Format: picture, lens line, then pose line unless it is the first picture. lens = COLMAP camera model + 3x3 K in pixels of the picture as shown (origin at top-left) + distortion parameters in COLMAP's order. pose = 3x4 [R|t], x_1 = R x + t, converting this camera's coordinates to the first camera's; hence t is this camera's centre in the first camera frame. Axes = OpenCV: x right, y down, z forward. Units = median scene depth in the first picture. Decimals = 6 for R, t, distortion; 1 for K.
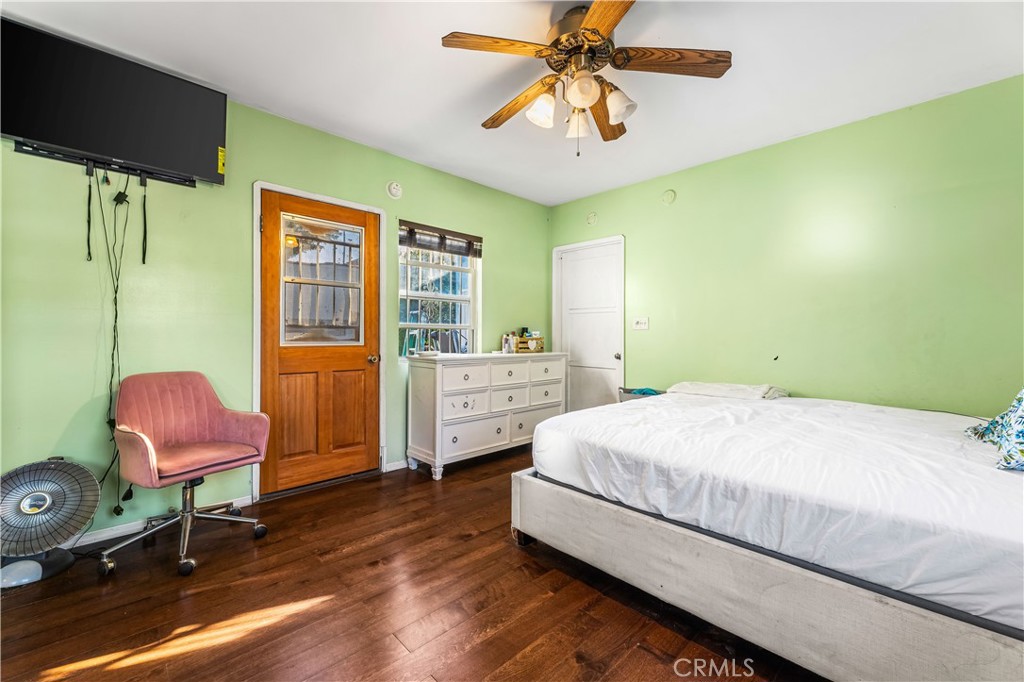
lens RADIAL K [[410.6, 0, 513.8], [0, 410.6, 336.9], [0, 0, 1]] dist [-0.001337, -0.000024]
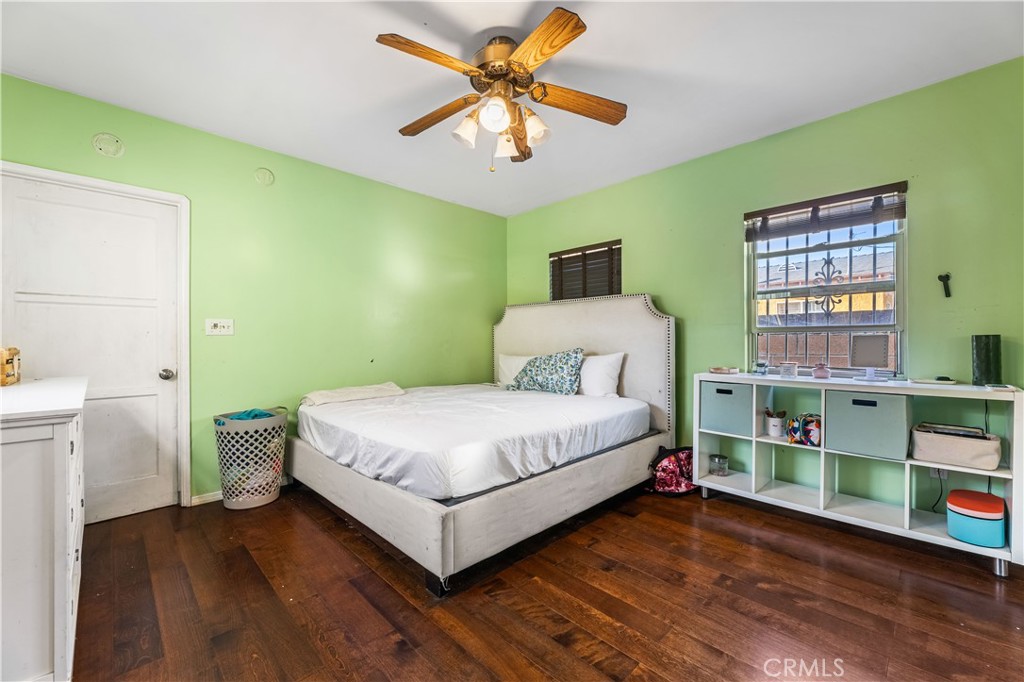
lens RADIAL K [[417.3, 0, 515.3], [0, 417.3, 346.8], [0, 0, 1]] dist [-0.000904, -0.000025]
pose [[-0.008640, -0.015290, 0.999846, -1.020573], [0.009137, 0.999840, 0.015369, -0.008361], [-0.999921, 0.009268, -0.008499, 1.068447]]
